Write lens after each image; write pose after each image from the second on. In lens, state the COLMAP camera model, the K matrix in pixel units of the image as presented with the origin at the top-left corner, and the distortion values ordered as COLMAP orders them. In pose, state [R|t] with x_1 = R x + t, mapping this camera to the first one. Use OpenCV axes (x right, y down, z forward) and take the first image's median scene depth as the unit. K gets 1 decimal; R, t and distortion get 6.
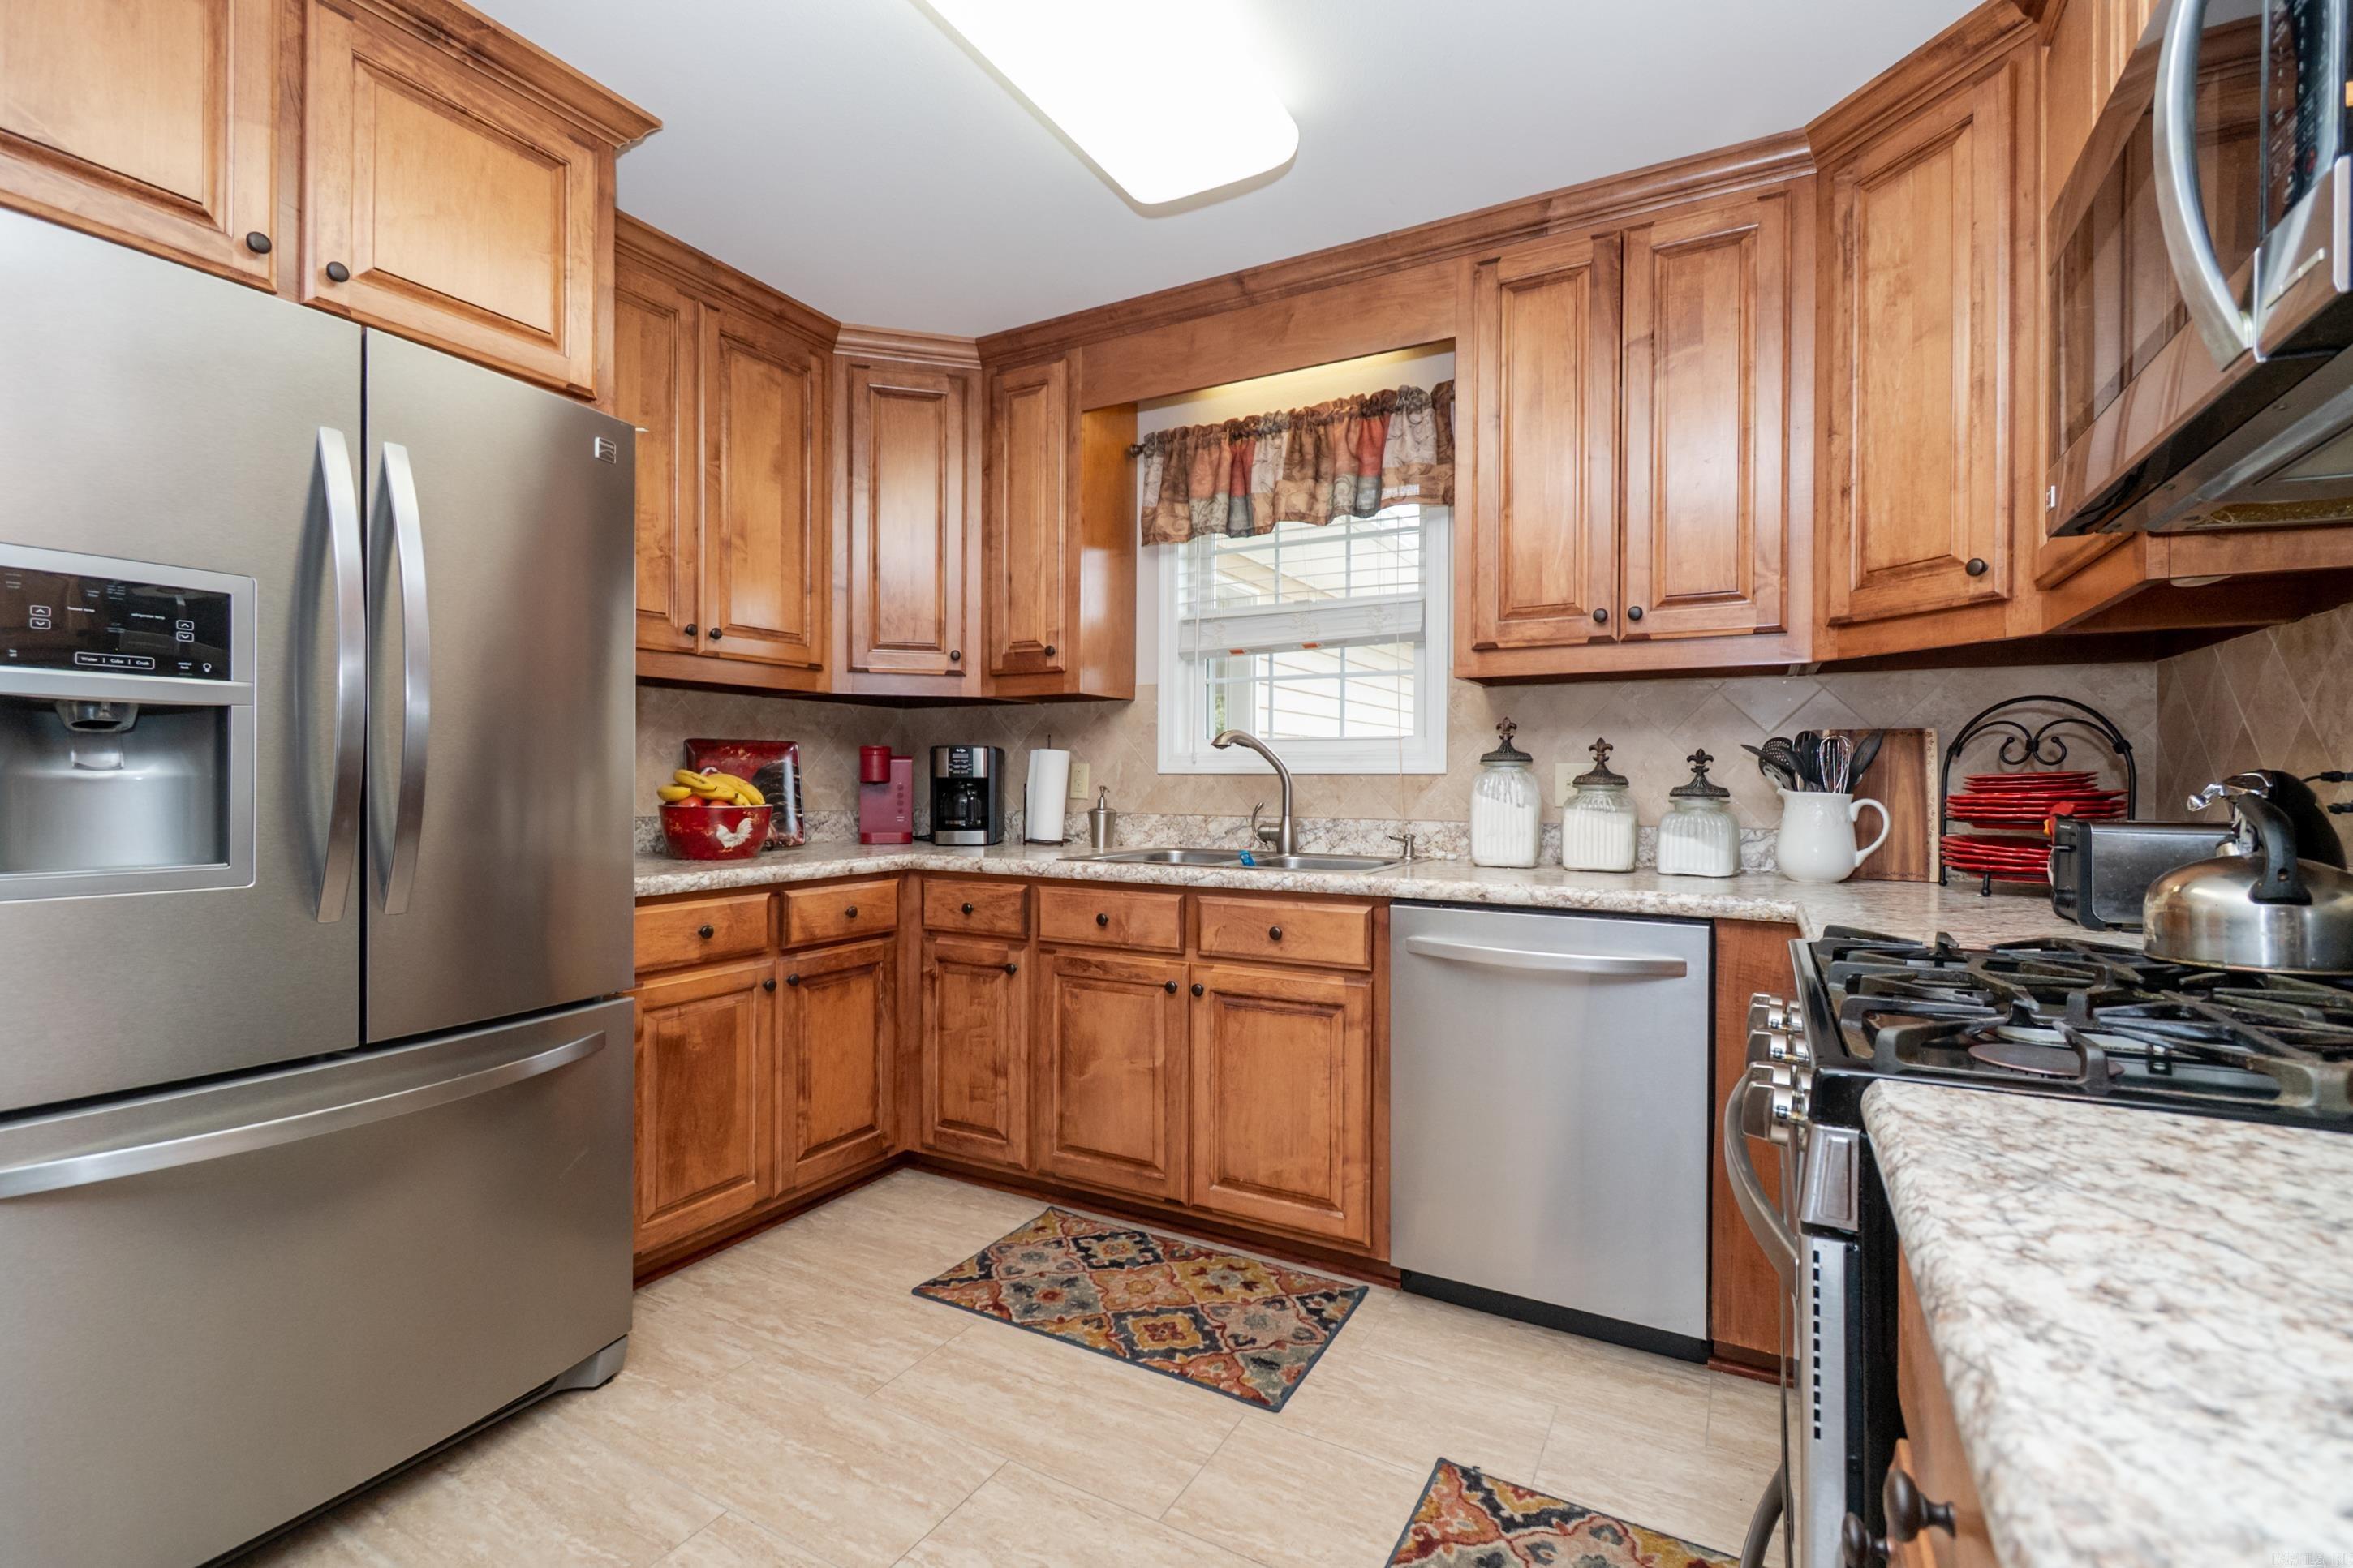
lens RADIAL K [[1038.3, 0, 1177.6], [0, 1038.3, 779.8], [0, 0, 1]] dist [0.004142, -0.000859]
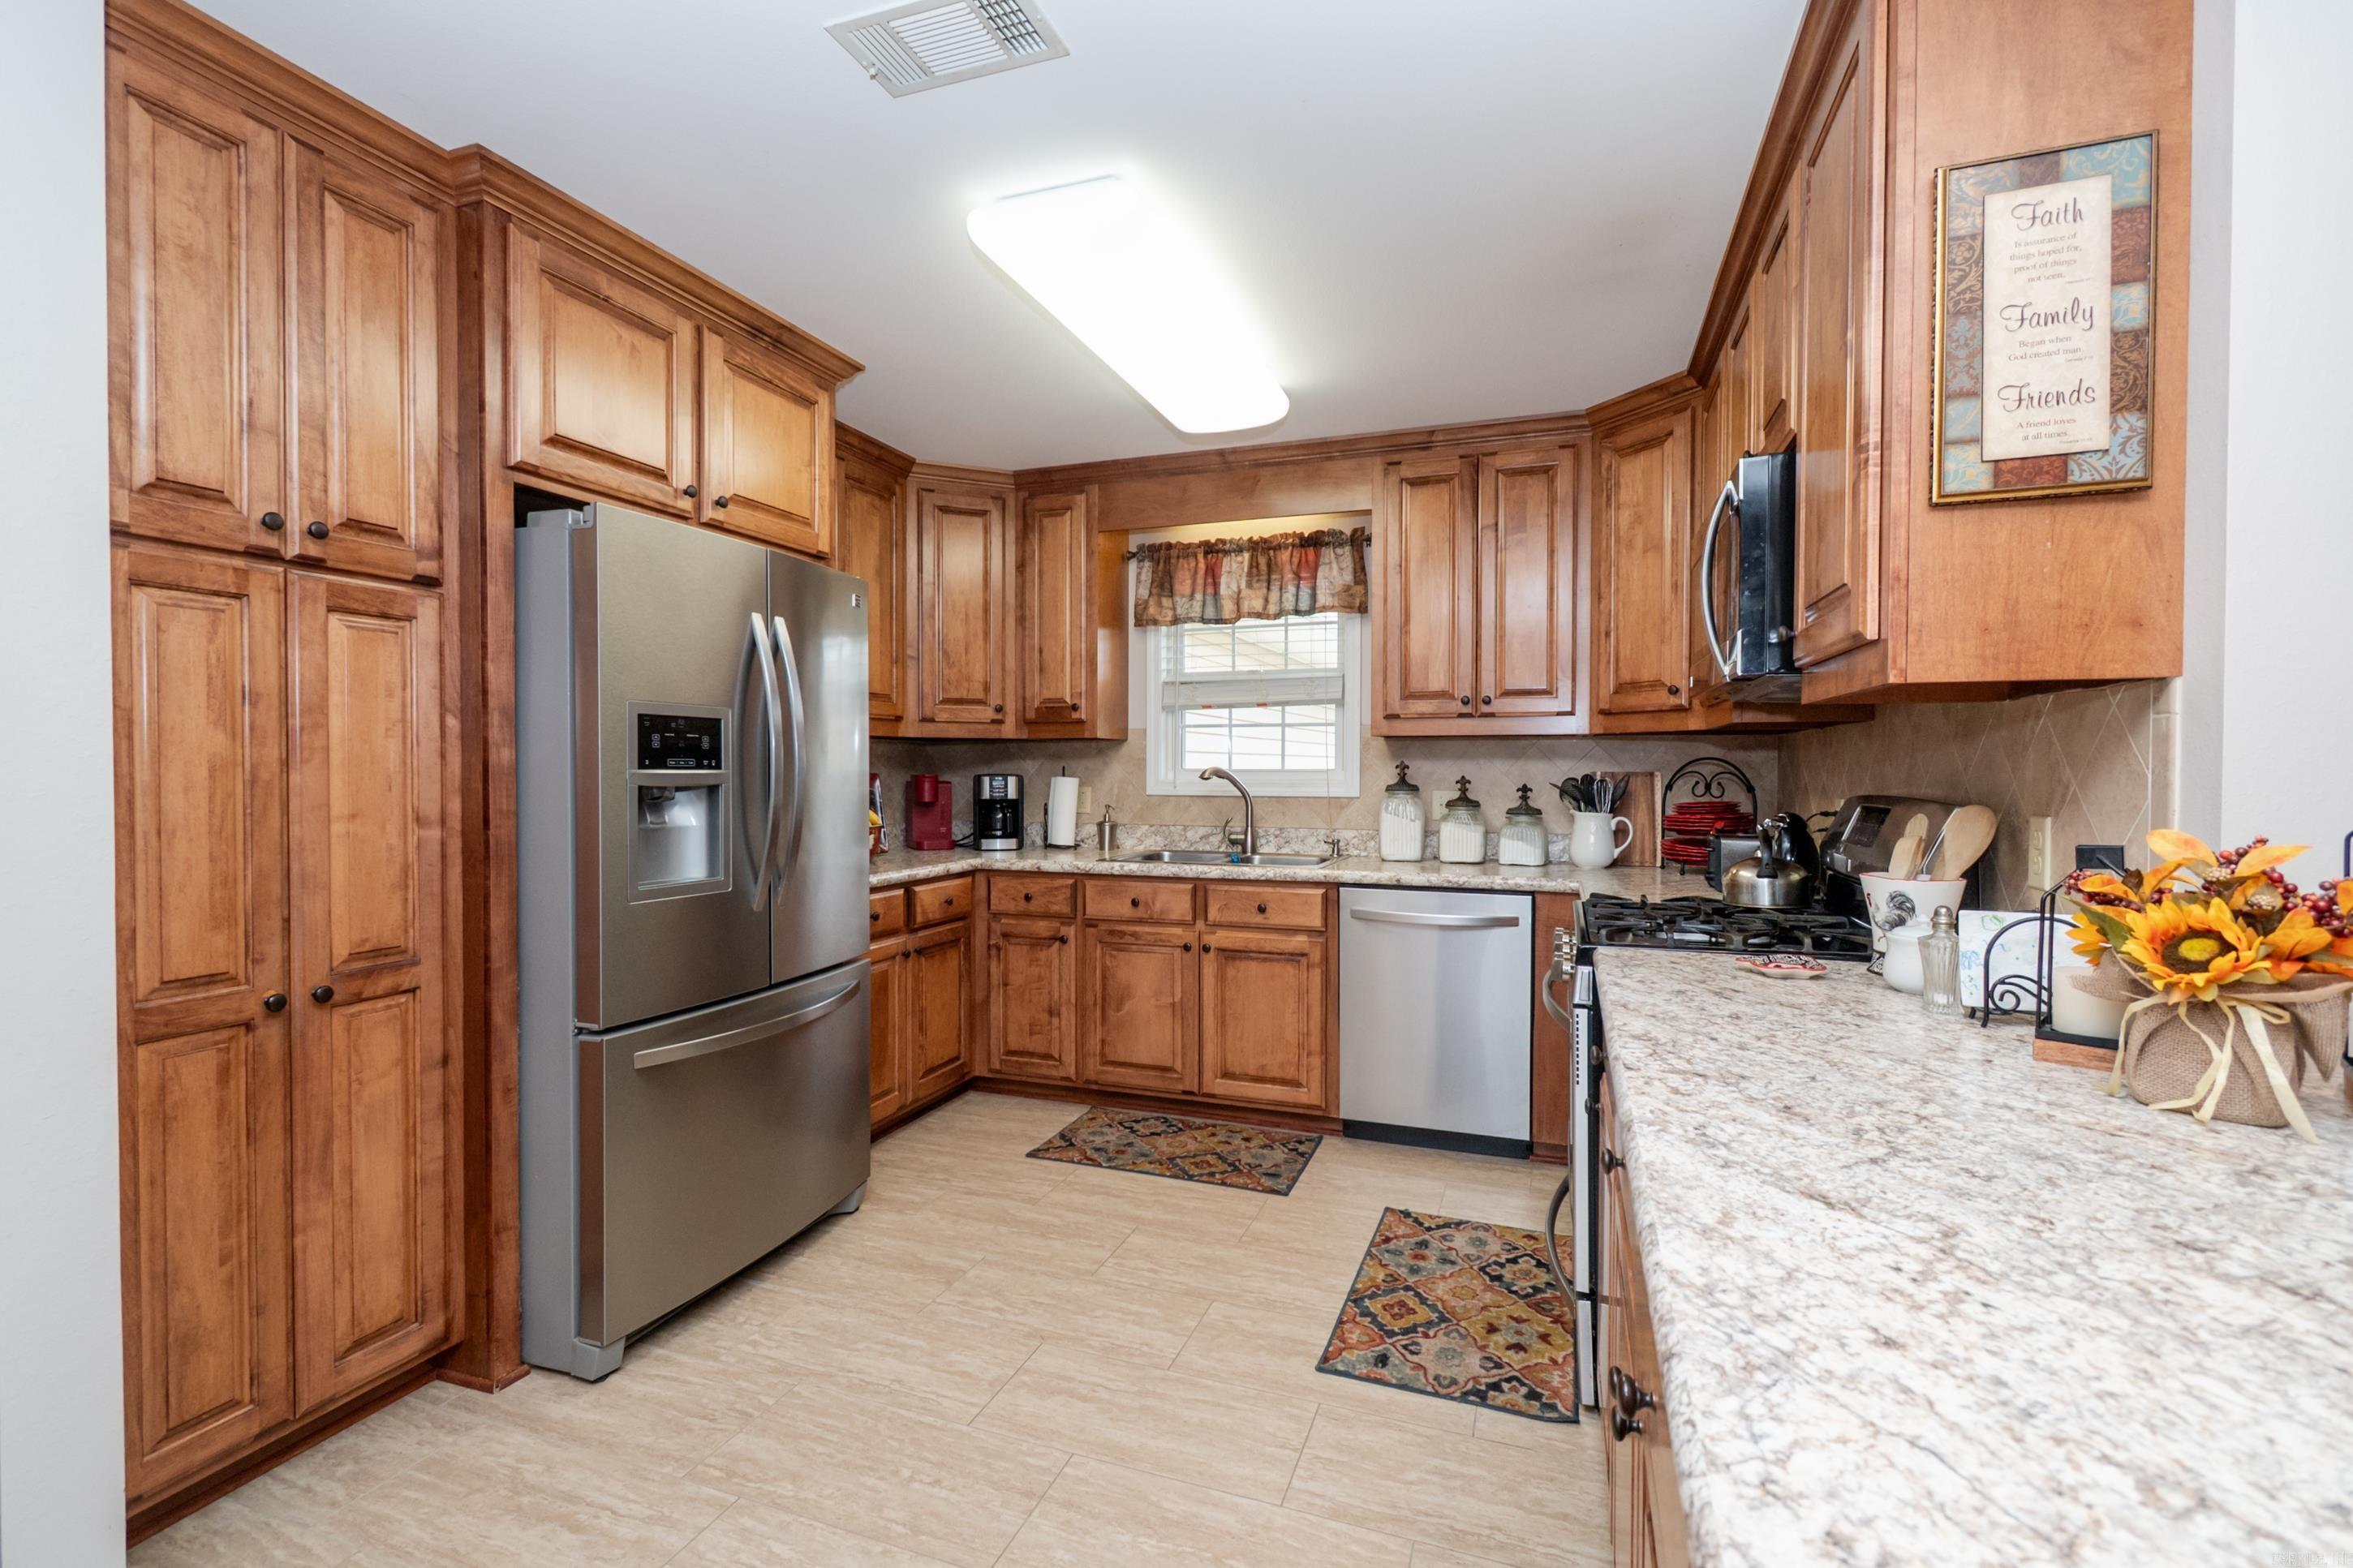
lens RADIAL K [[1038.3, 0, 1177.5], [0, 1038.3, 781.5], [0, 0, 1]] dist [0.004142, -0.000859]
pose [[0.987826, -0.005525, 0.155465, -0.256859], [0.003430, 0.999900, 0.013740, -0.056731], [-0.155526, -0.013039, 0.987746, -0.464455]]
